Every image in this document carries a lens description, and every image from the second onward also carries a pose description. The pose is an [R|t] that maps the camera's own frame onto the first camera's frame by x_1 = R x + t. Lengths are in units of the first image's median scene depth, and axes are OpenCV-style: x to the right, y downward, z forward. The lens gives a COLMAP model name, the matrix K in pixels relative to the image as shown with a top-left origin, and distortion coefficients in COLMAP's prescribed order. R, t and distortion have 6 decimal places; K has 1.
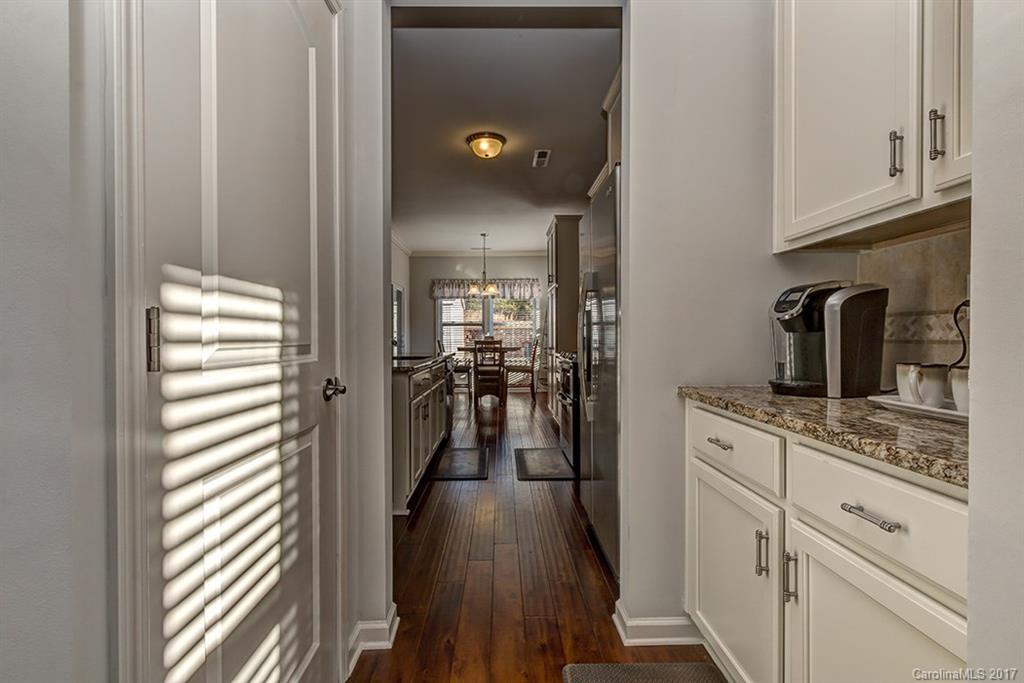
lens RADIAL K [[470.3, 0, 509.1], [0, 470.3, 338.7], [0, 0, 1]] dist [0.005658, -0.000478]
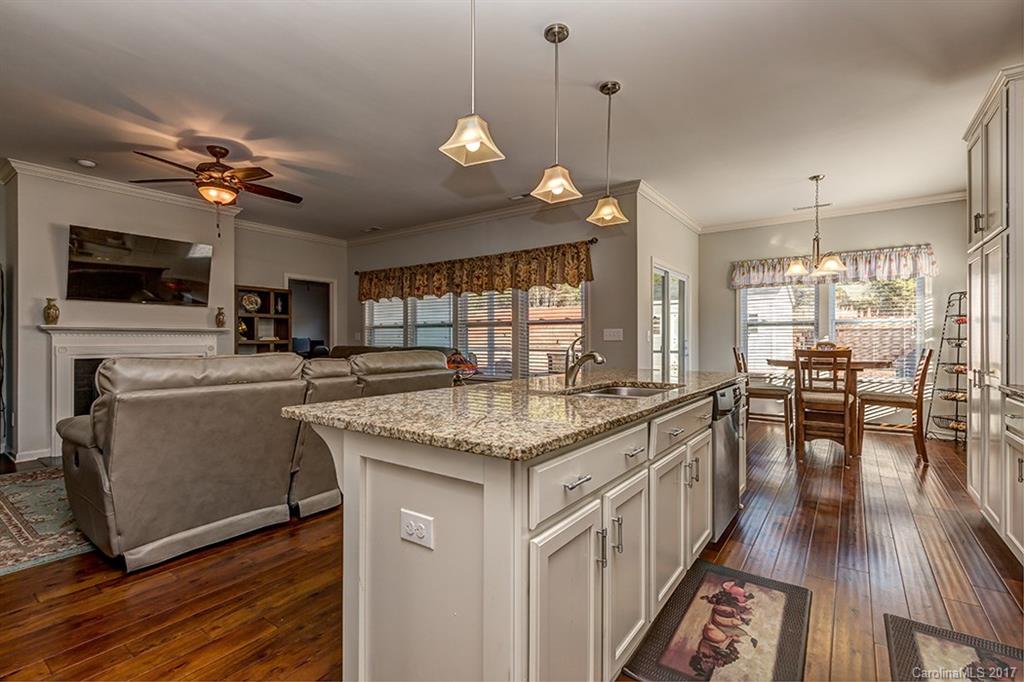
lens RADIAL K [[470.3, 0, 510.5], [0, 470.3, 339.6], [0, 0, 1]] dist [0.005658, -0.000478]
pose [[0.798627, 0.002845, -0.601820, -0.000721], [-0.003673, 0.999993, -0.000147, -0.006985], [0.601815, 0.002328, 0.798632, 0.254487]]
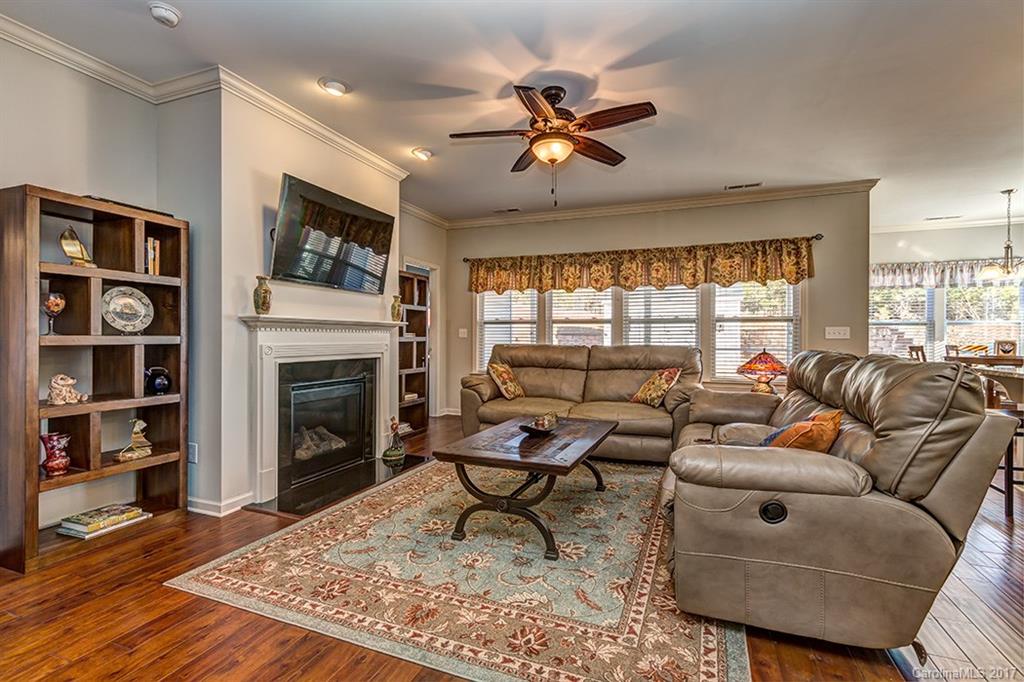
lens RADIAL K [[470.3, 0, 511.3], [0, 470.3, 340.4], [0, 0, 1]] dist [0.005658, -0.000478]
pose [[0.924826, 0.008633, -0.380292, -0.432578], [-0.007099, 0.999960, 0.005434, -0.004601], [0.380324, -0.002326, 0.924850, 0.094579]]
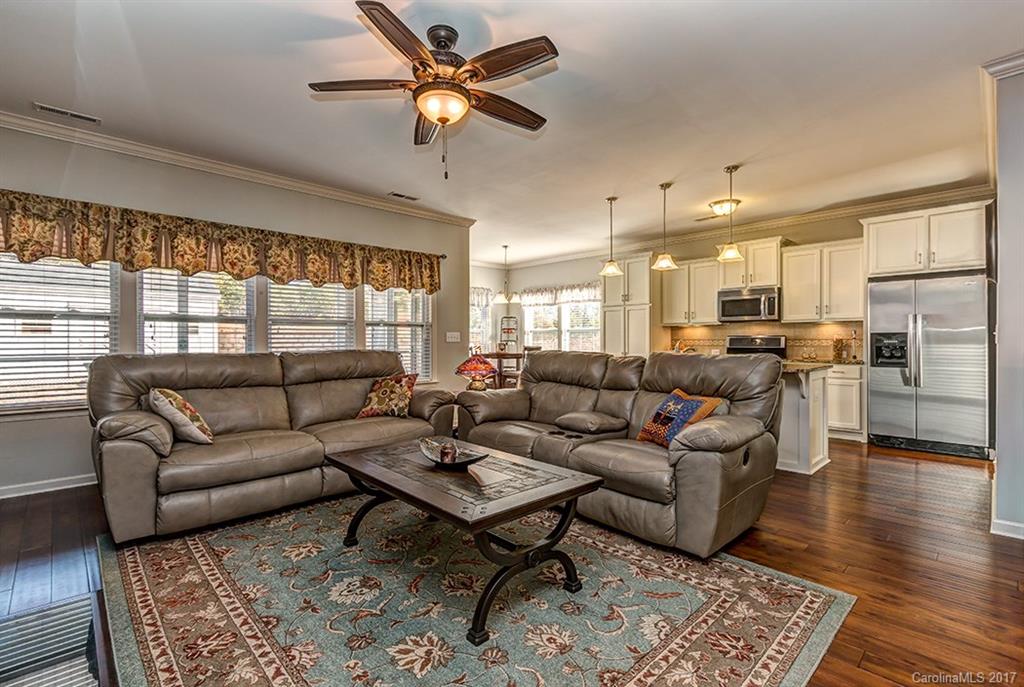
lens RADIAL K [[470.3, 0, 516.6], [0, 470.3, 344.0], [0, 0, 1]] dist [0.005658, -0.000478]
pose [[0.722747, -0.002317, 0.691109, -0.729324], [0.000065, 0.999995, 0.003284, -0.005479], [-0.691113, -0.002329, 0.722743, 0.209386]]
